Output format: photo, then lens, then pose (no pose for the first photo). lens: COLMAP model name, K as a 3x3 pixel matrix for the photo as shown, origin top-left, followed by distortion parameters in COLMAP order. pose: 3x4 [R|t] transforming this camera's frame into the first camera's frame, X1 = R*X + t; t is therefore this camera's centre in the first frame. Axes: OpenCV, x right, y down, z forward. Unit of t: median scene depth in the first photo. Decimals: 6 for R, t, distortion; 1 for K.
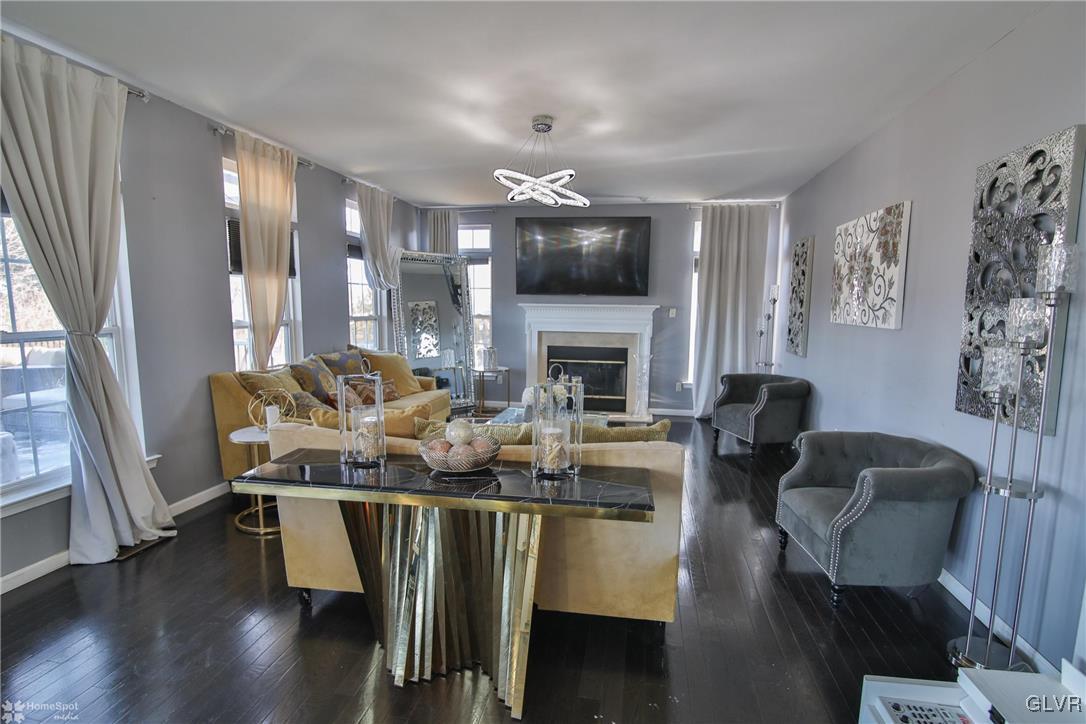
lens RADIAL K [[523.7, 0, 552.7], [0, 523.7, 361.9], [0, 0, 1]] dist [-0.025926, 0.001236]
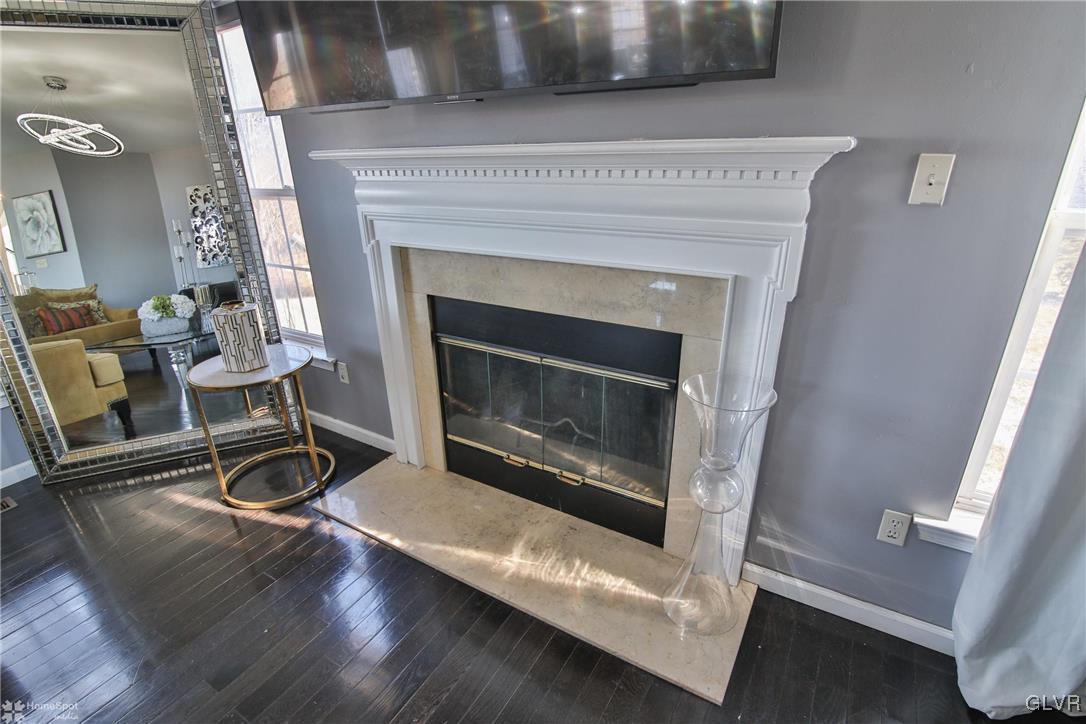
lens RADIAL K [[523.7, 0, 543.1], [0, 523.7, 371.3], [0, 0, 1]] dist [-0.025926, 0.001236]
pose [[0.936338, 0.103510, -0.335496, 0.165286], [-0.004125, 0.958731, 0.284283, -0.077817], [0.351076, -0.264802, 0.898123, 0.755050]]
